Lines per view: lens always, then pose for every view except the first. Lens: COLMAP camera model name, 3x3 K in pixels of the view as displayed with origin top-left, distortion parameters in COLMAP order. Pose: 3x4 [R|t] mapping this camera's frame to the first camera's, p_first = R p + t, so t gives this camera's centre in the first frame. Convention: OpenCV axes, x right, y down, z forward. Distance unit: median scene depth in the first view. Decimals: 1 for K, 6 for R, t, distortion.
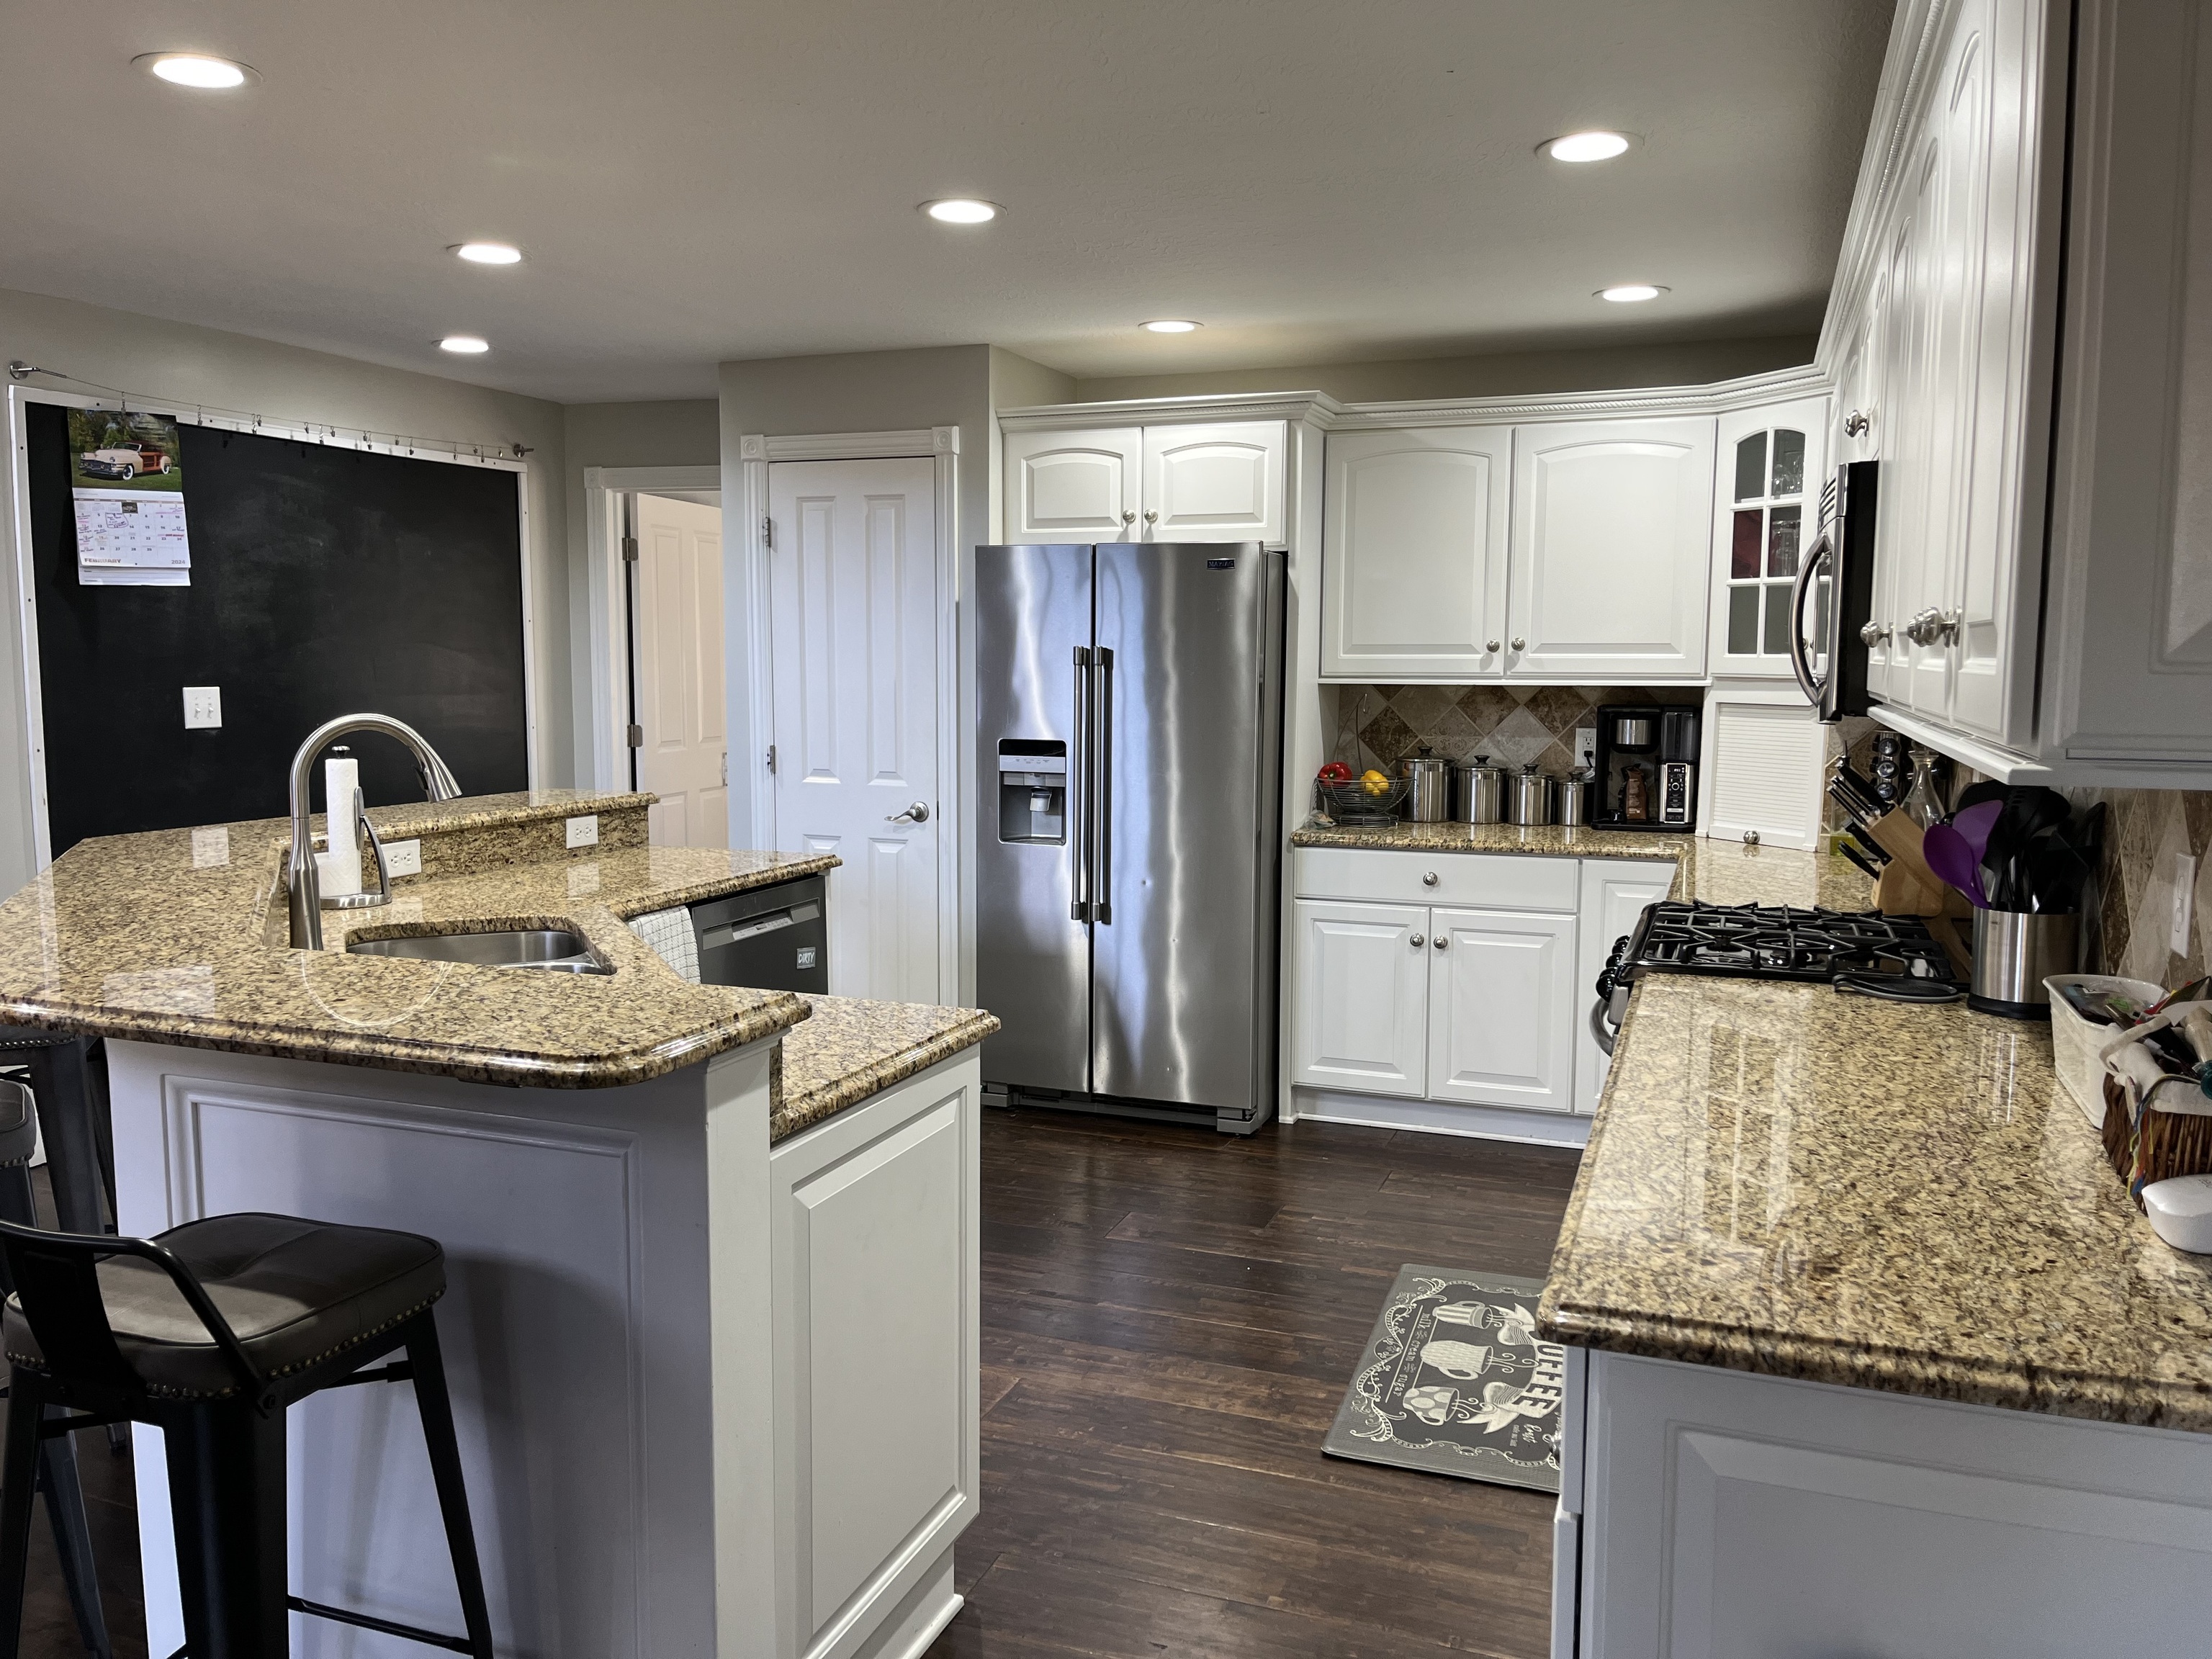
lens RADIAL K [[1687.0, 0, 1106.0], [0, 1687.0, 831.3], [0, 0, 1]] dist [0.034299, -0.017849]
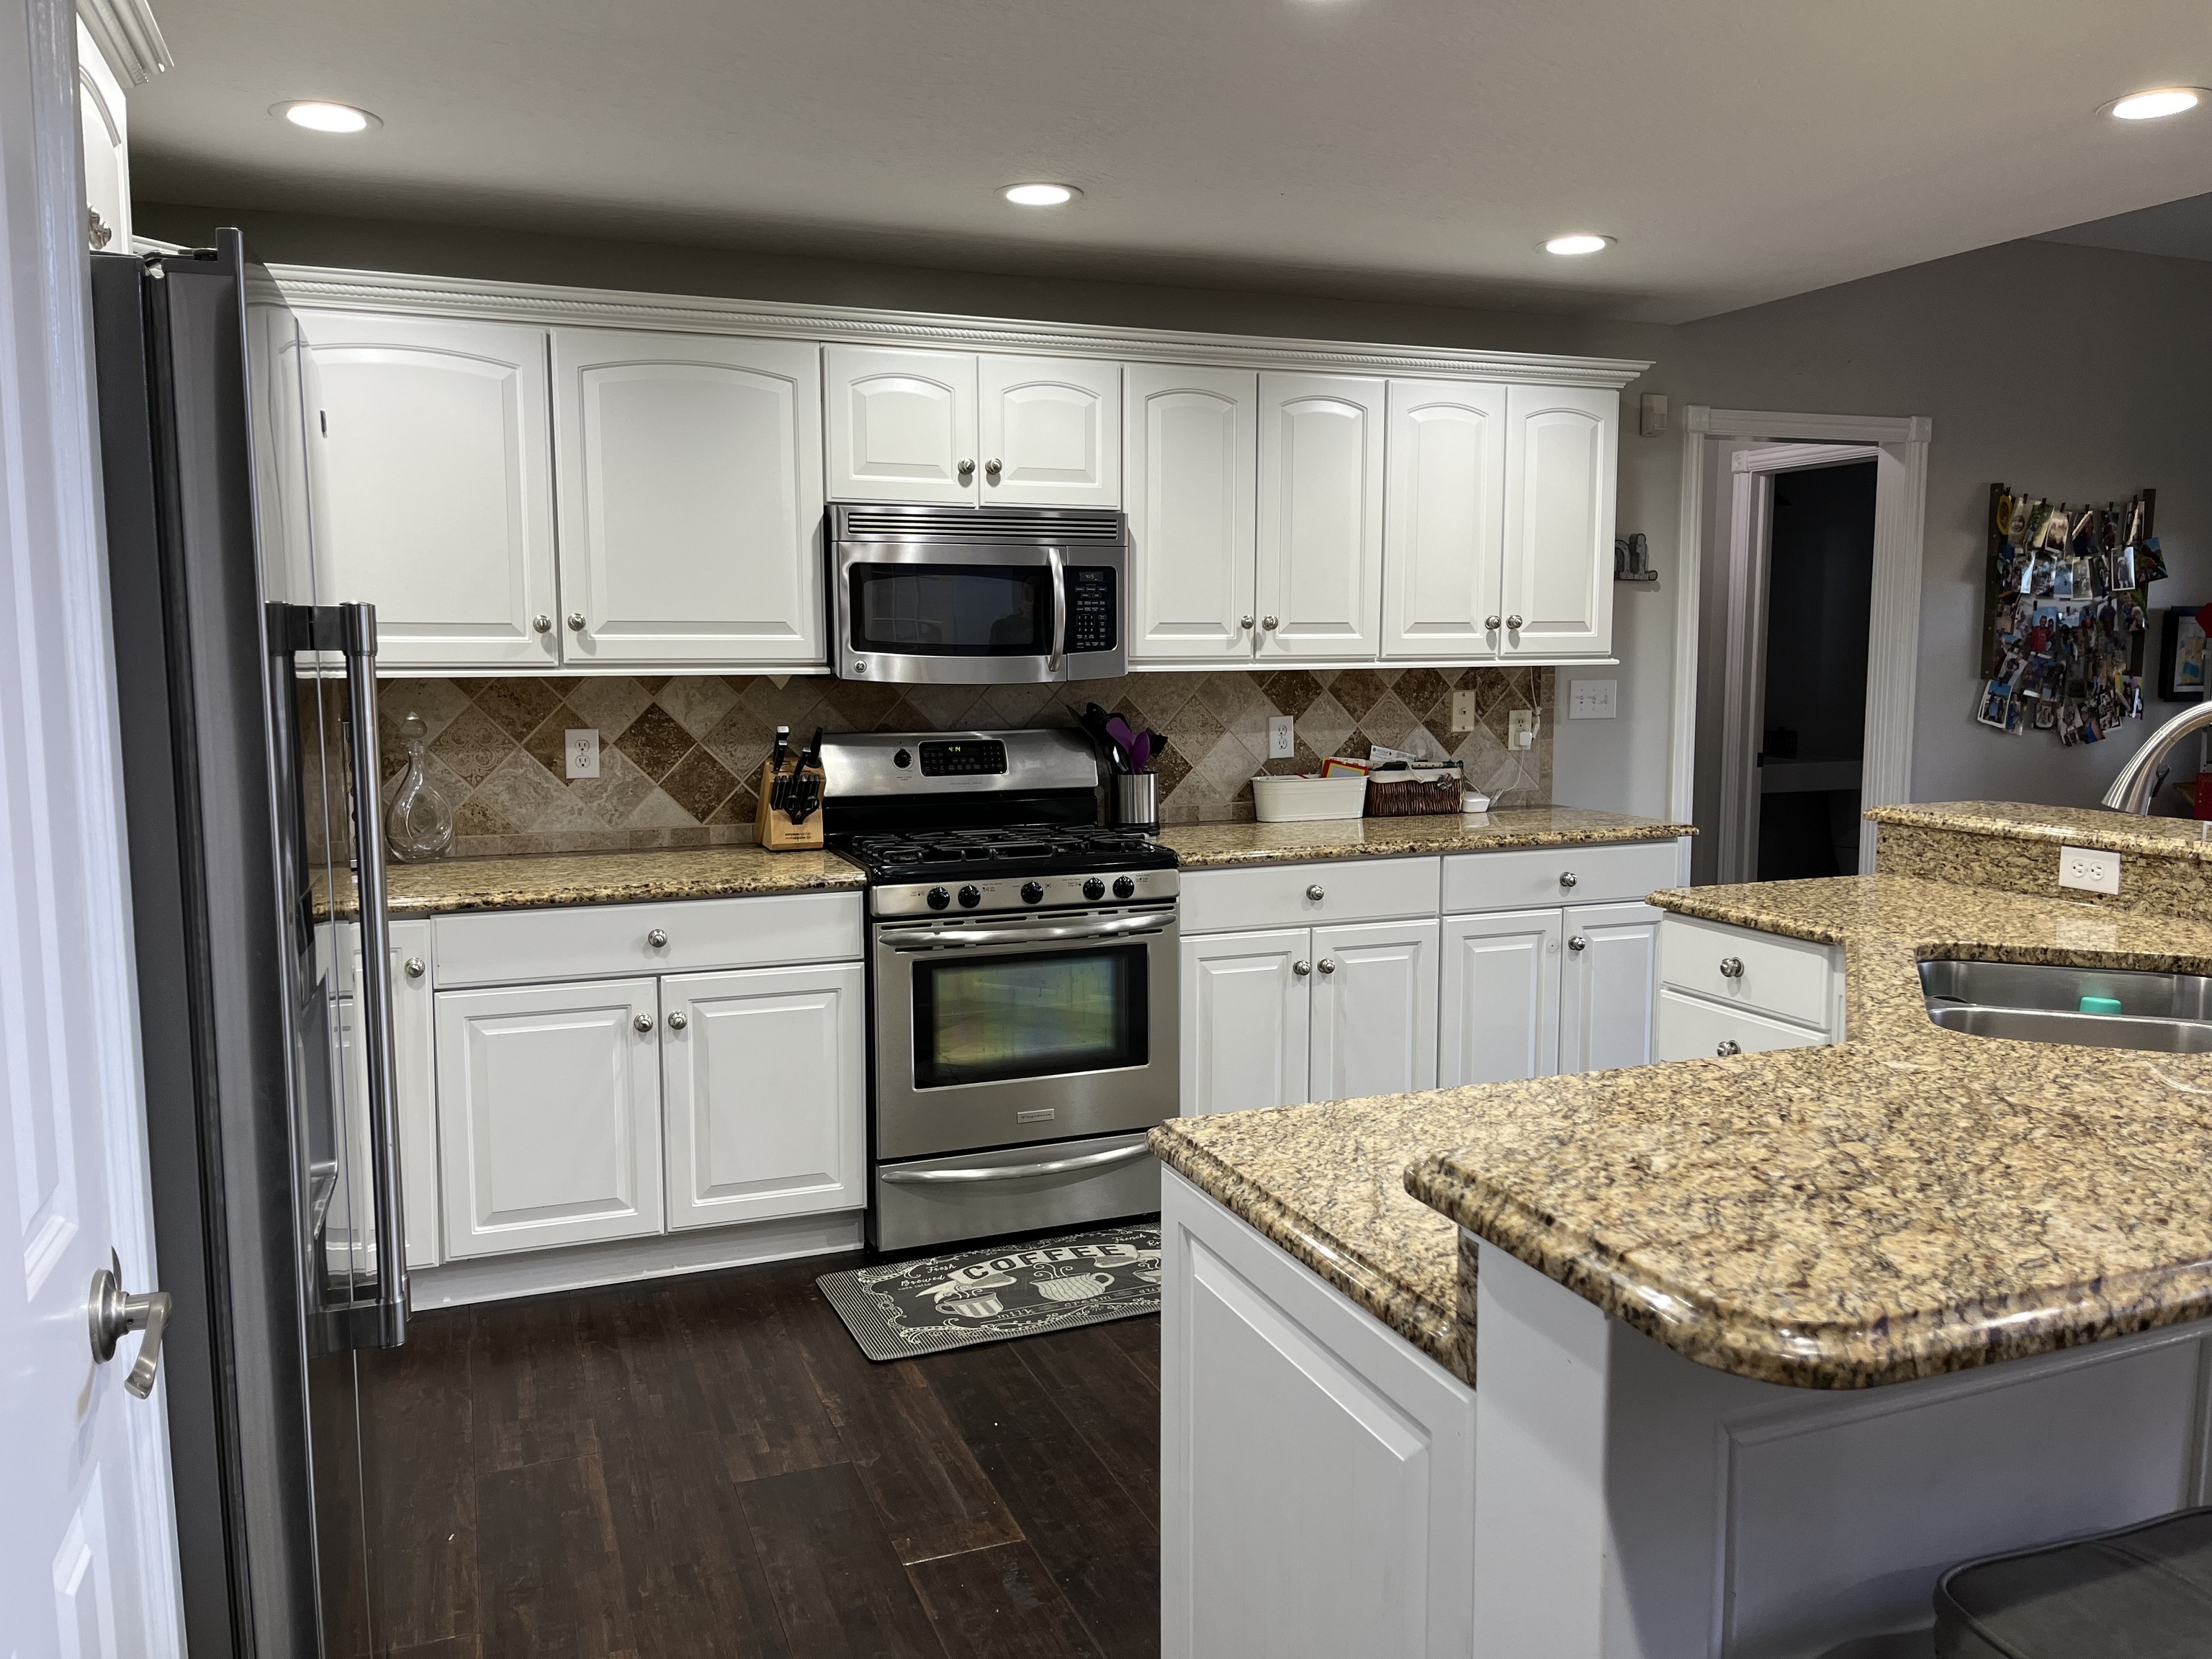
lens RADIAL K [[1687.0, 0, 1107.6], [0, 1687.0, 822.8], [0, 0, 1]] dist [0.034299, -0.017849]
pose [[-0.670344, -0.078032, 0.737936, -0.563565], [0.081763, 0.980633, 0.177970, -0.161249], [-0.737532, 0.179637, -0.650981, 1.607236]]
